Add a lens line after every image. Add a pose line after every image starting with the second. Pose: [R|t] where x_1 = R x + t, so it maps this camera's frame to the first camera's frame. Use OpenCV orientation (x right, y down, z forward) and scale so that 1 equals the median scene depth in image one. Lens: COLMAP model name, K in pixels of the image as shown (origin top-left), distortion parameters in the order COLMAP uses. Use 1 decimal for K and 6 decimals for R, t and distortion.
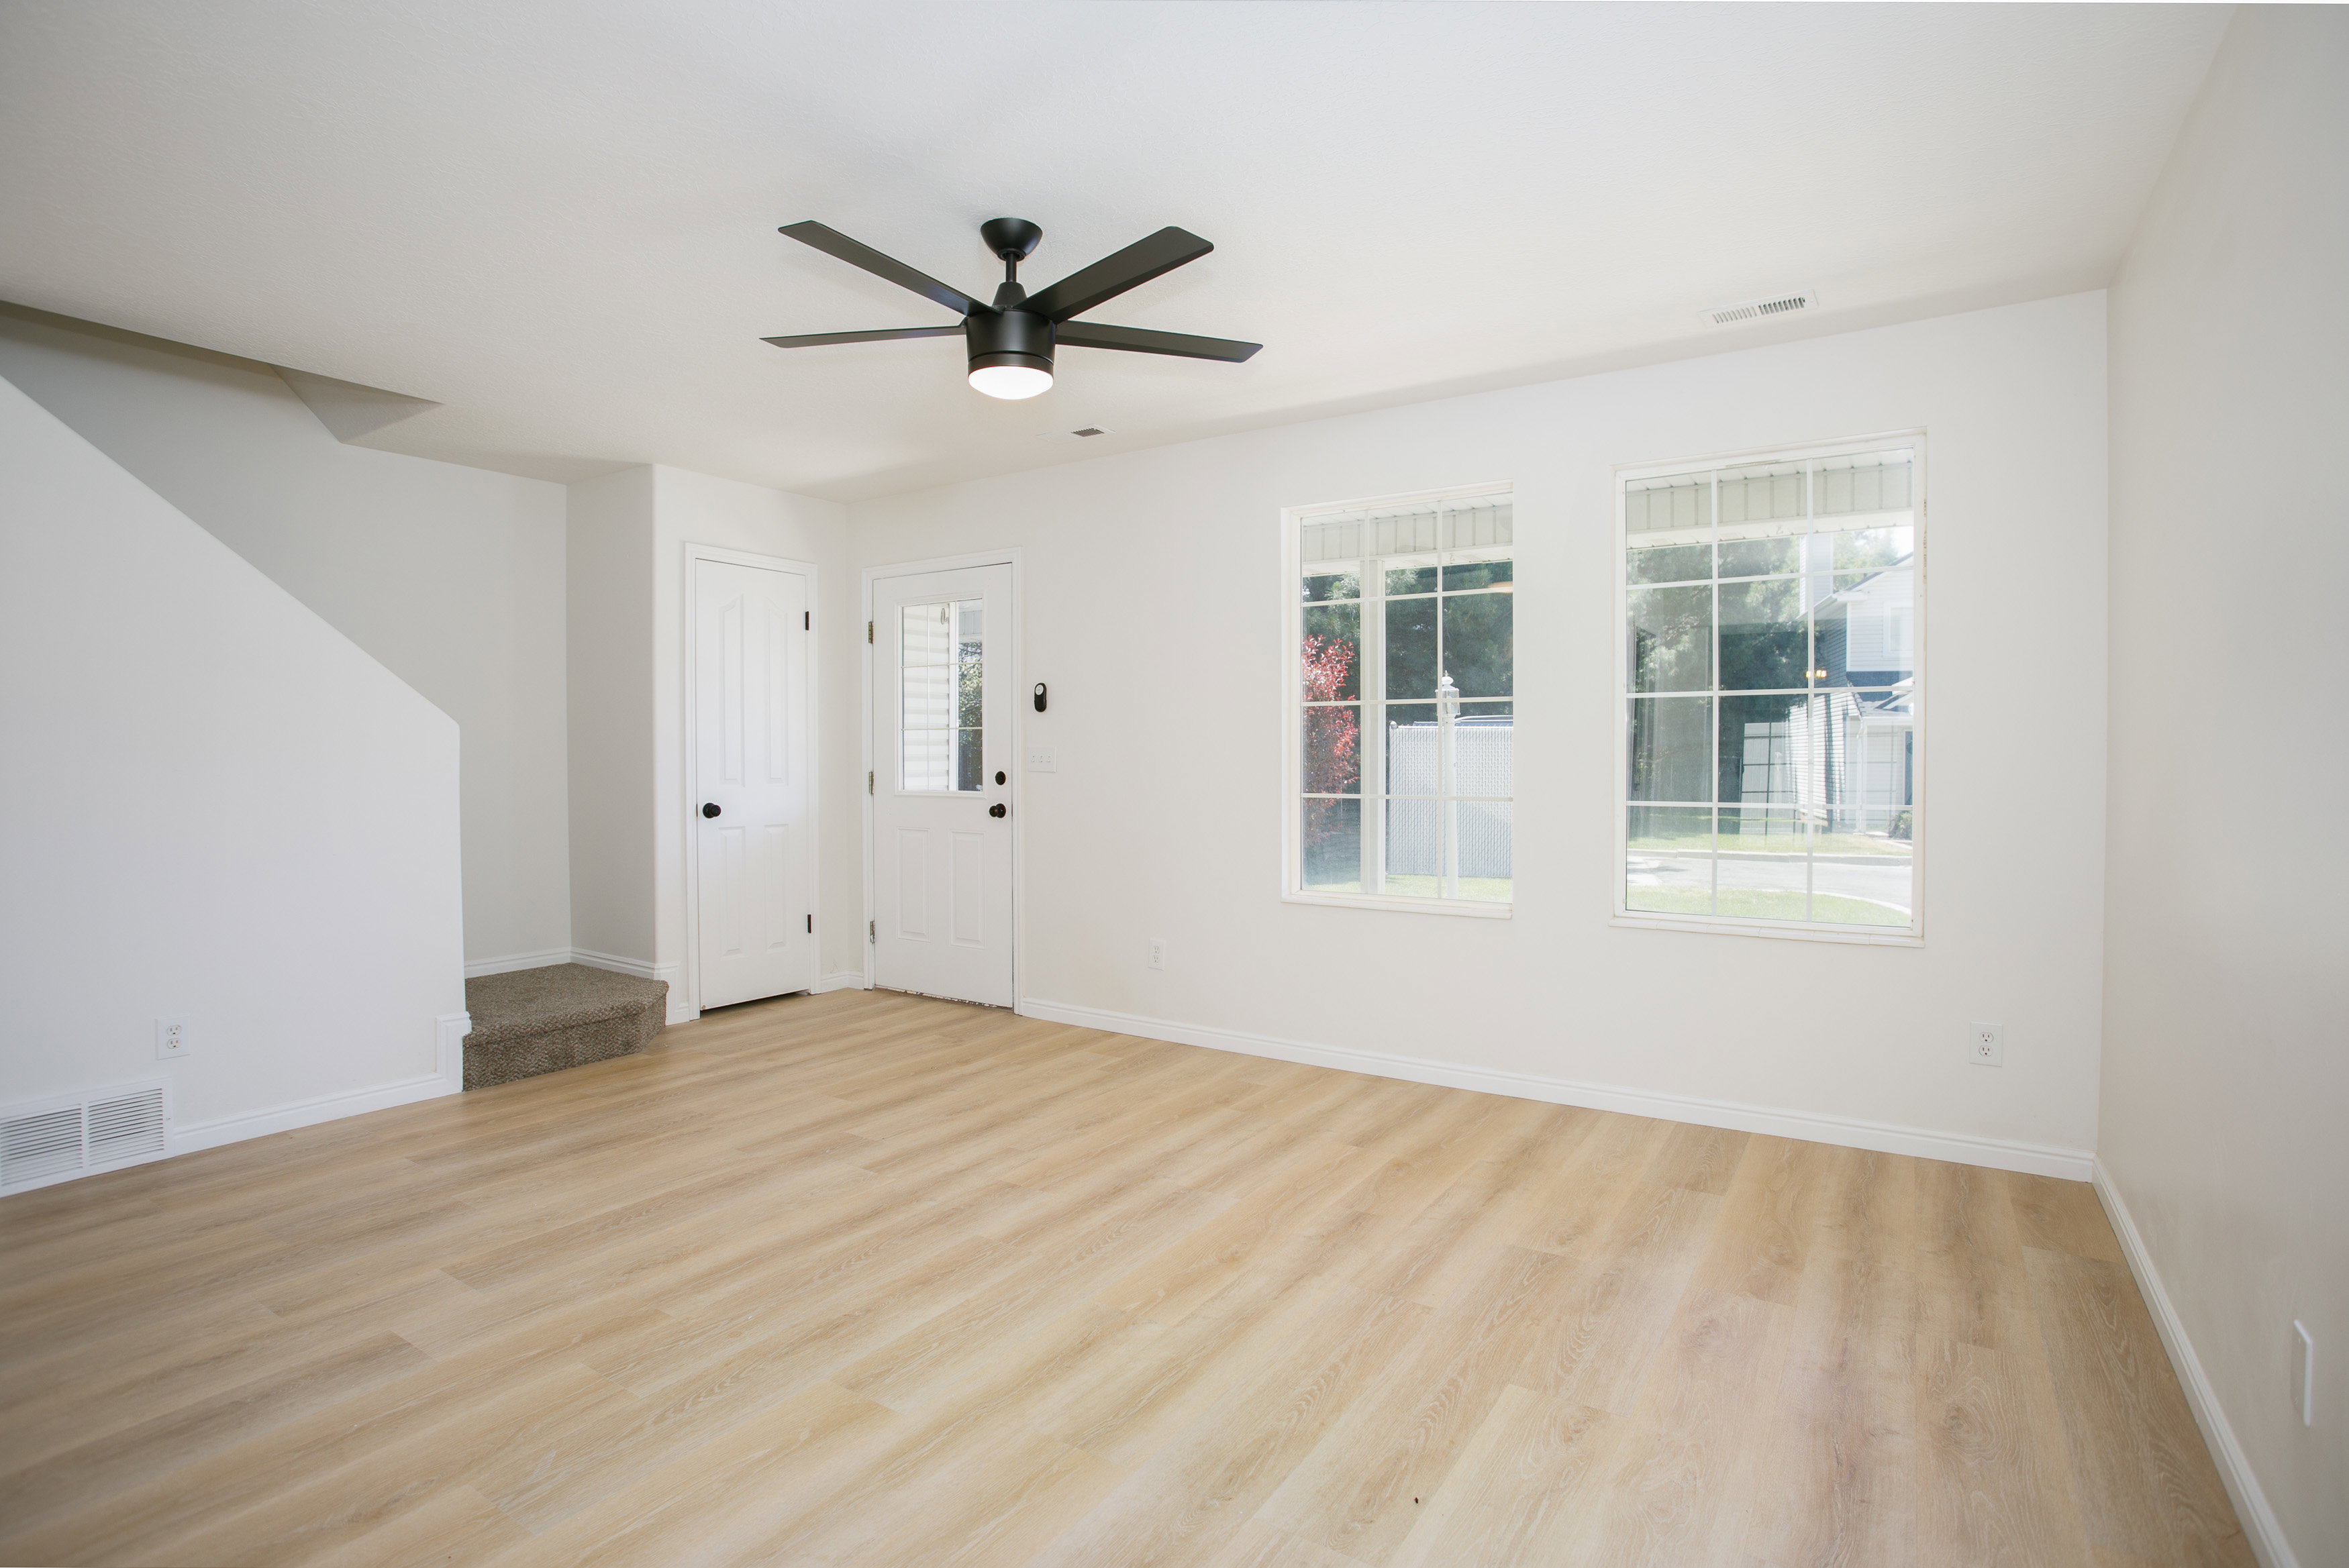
lens RADIAL K [[1174.1, 0, 1172.4], [0, 1174.1, 770.4], [0, 0, 1]] dist [-0.055454, 0.026221]
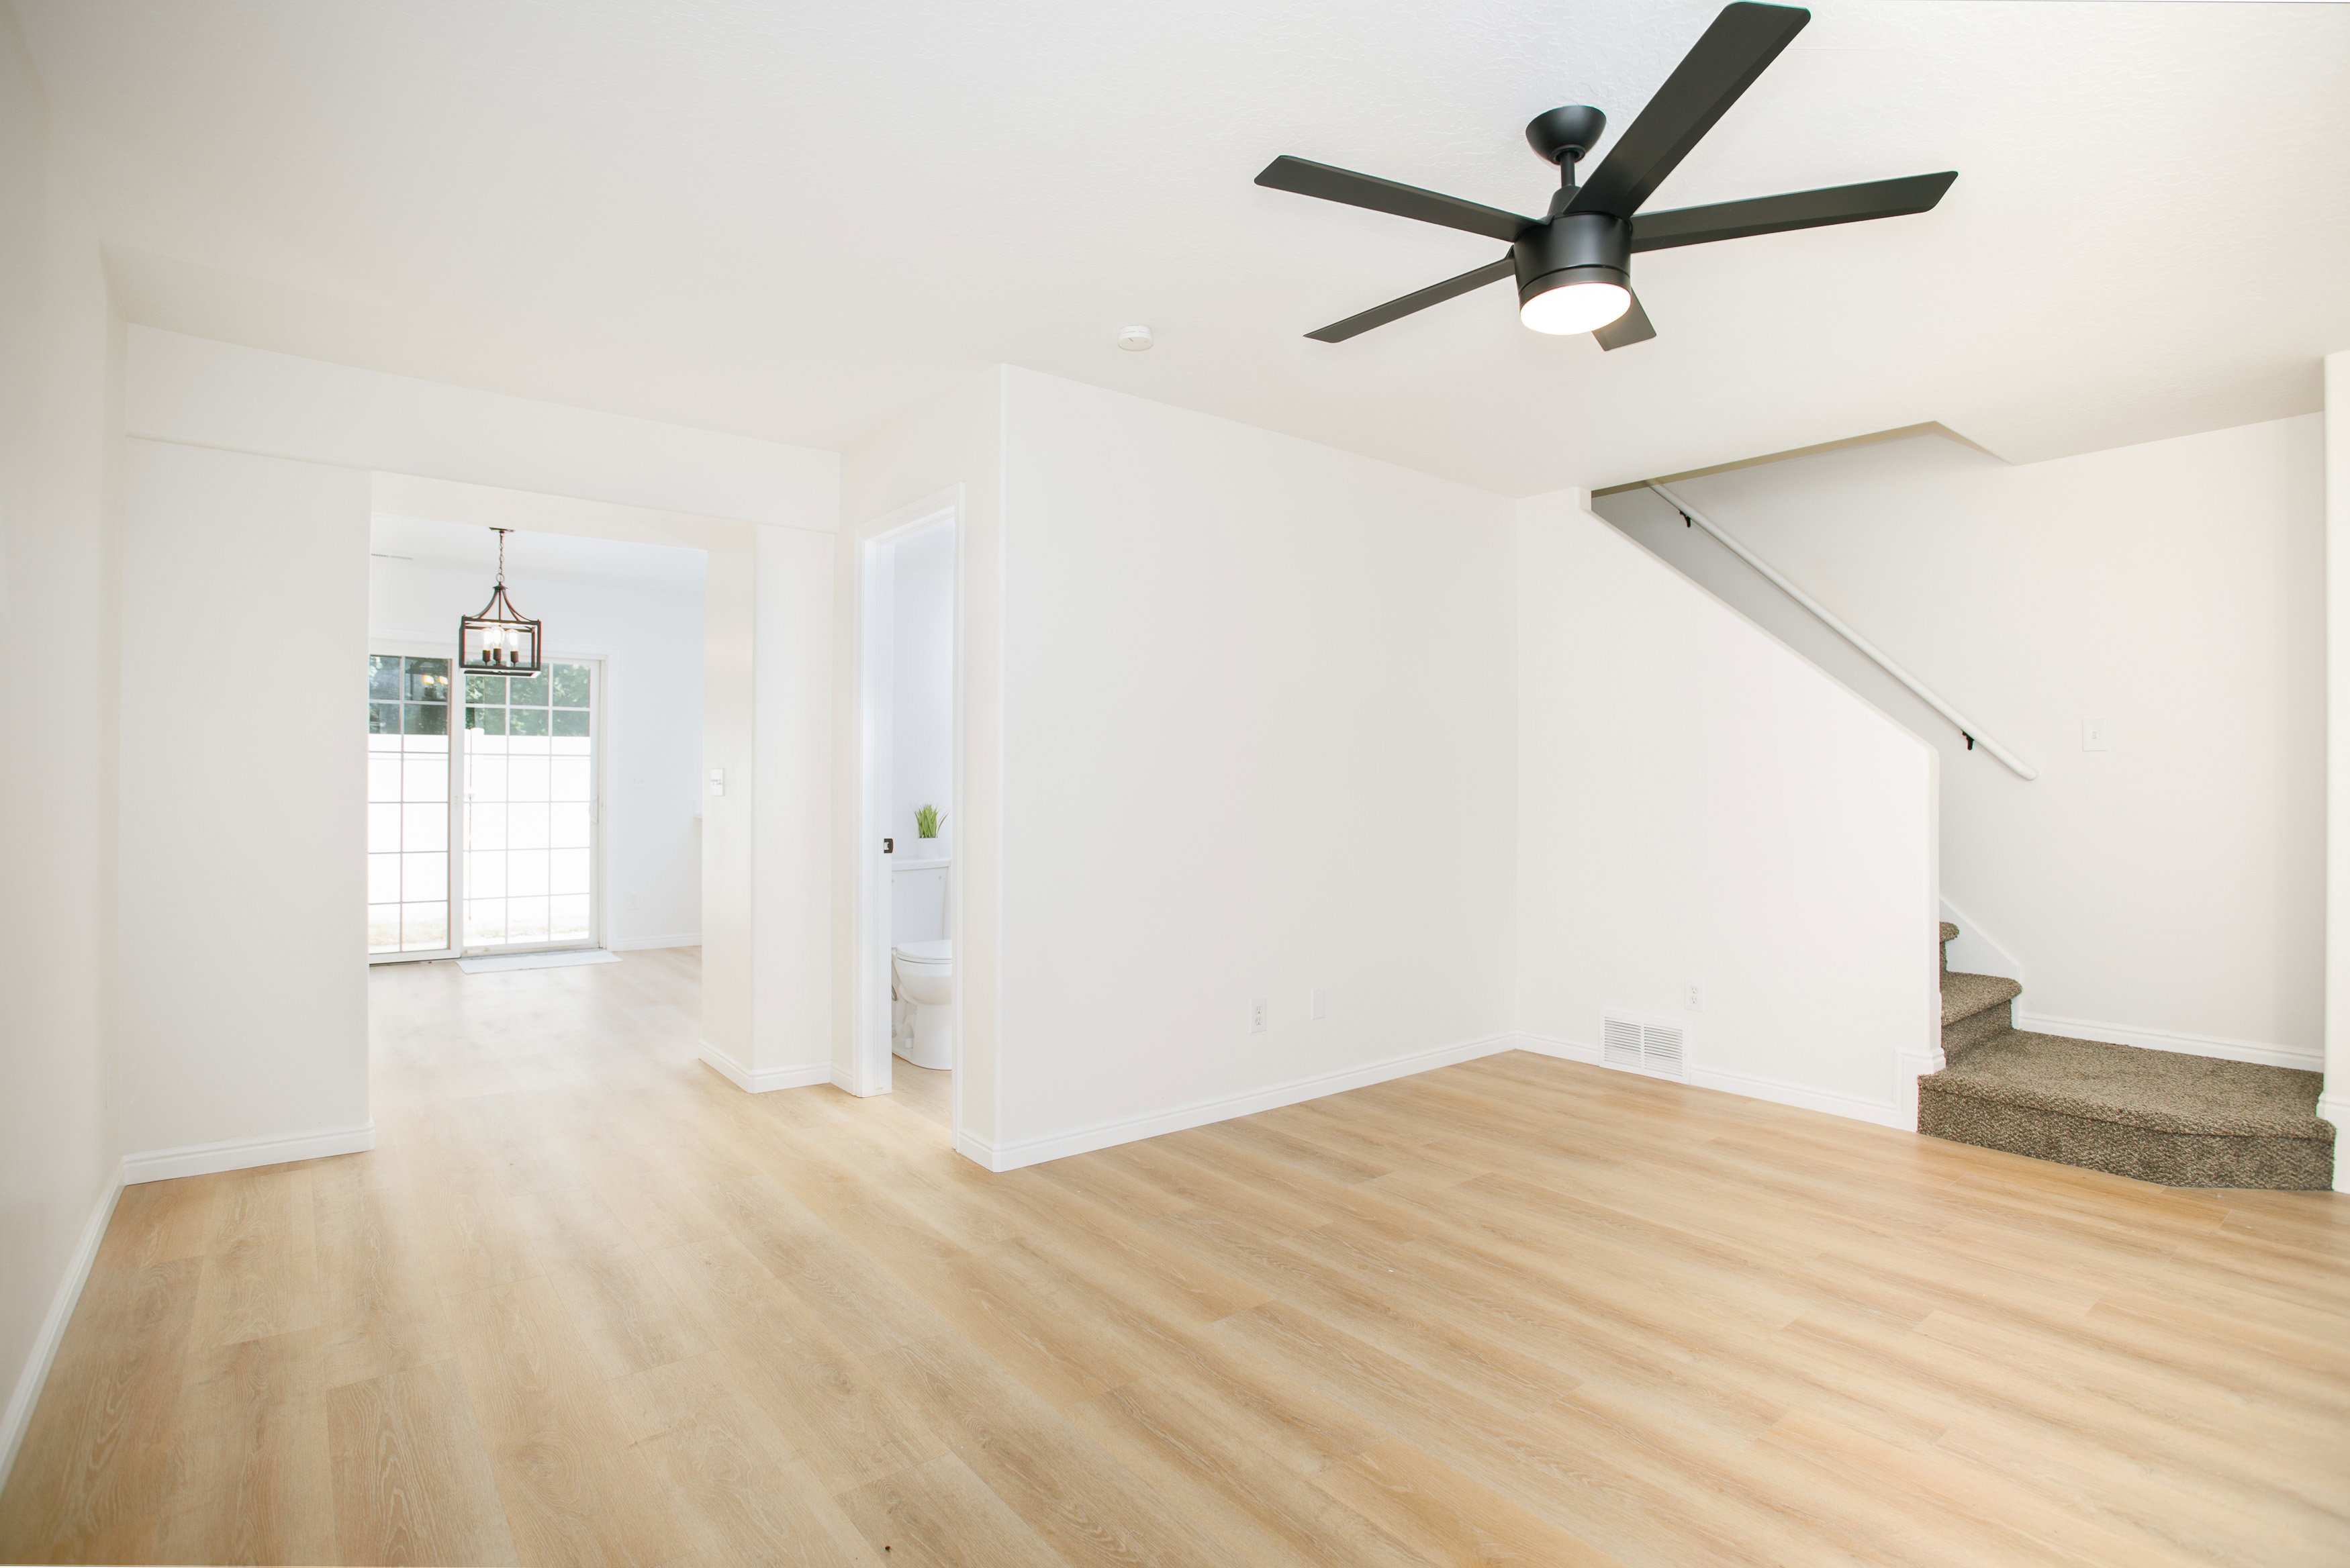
lens RADIAL K [[1174.6, 0, 1172.9], [0, 1174.6, 770.4], [0, 0, 1]] dist [-0.055454, 0.026221]
pose [[-0.324029, -0.008949, -0.946005, 0.613726], [-0.016644, 0.999854, -0.003758, -0.011938], [0.945901, 0.014528, -0.324131, 0.890149]]
